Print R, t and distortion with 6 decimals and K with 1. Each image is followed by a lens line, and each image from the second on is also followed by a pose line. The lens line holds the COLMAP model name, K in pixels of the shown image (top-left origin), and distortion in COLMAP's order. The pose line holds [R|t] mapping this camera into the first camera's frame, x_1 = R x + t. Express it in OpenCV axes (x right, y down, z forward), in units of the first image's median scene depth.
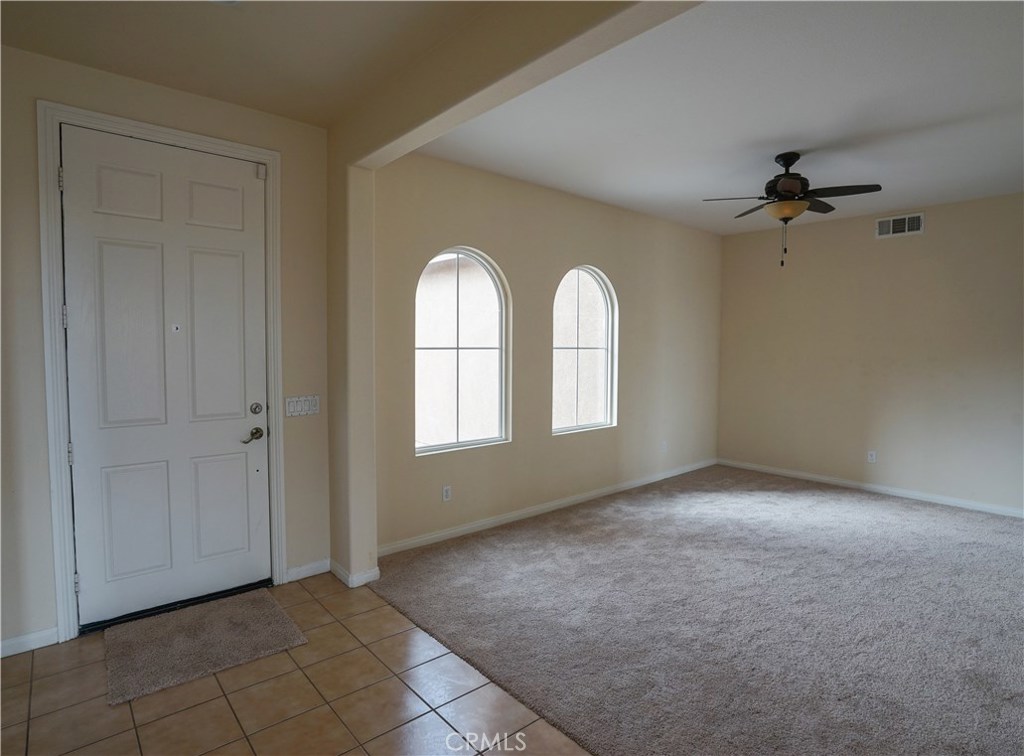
lens RADIAL K [[539.2, 0, 513.4], [0, 539.2, 356.8], [0, 0, 1]] dist [-0.048888, 0.000614]
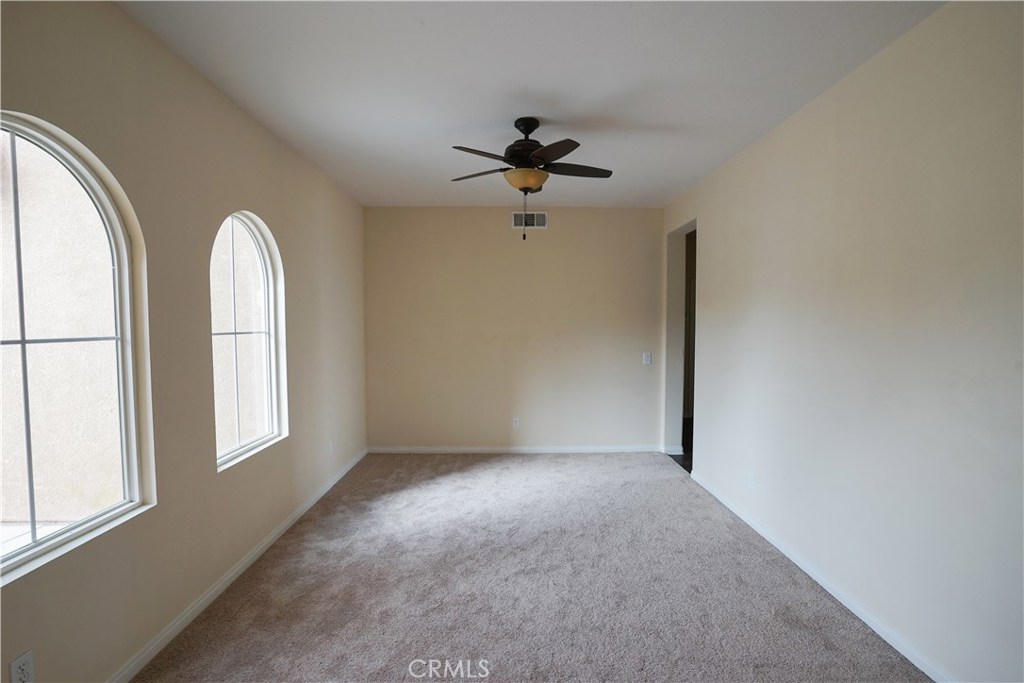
lens RADIAL K [[483.3, 0, 512.0], [0, 483.3, 341.5], [0, 0, 1]] dist [-0.063125, 0.022327]
pose [[0.643951, -0.038033, 0.764121, -0.130079], [0.025946, 0.999275, 0.027871, -0.015398], [-0.764627, 0.001879, 0.644471, 0.407006]]
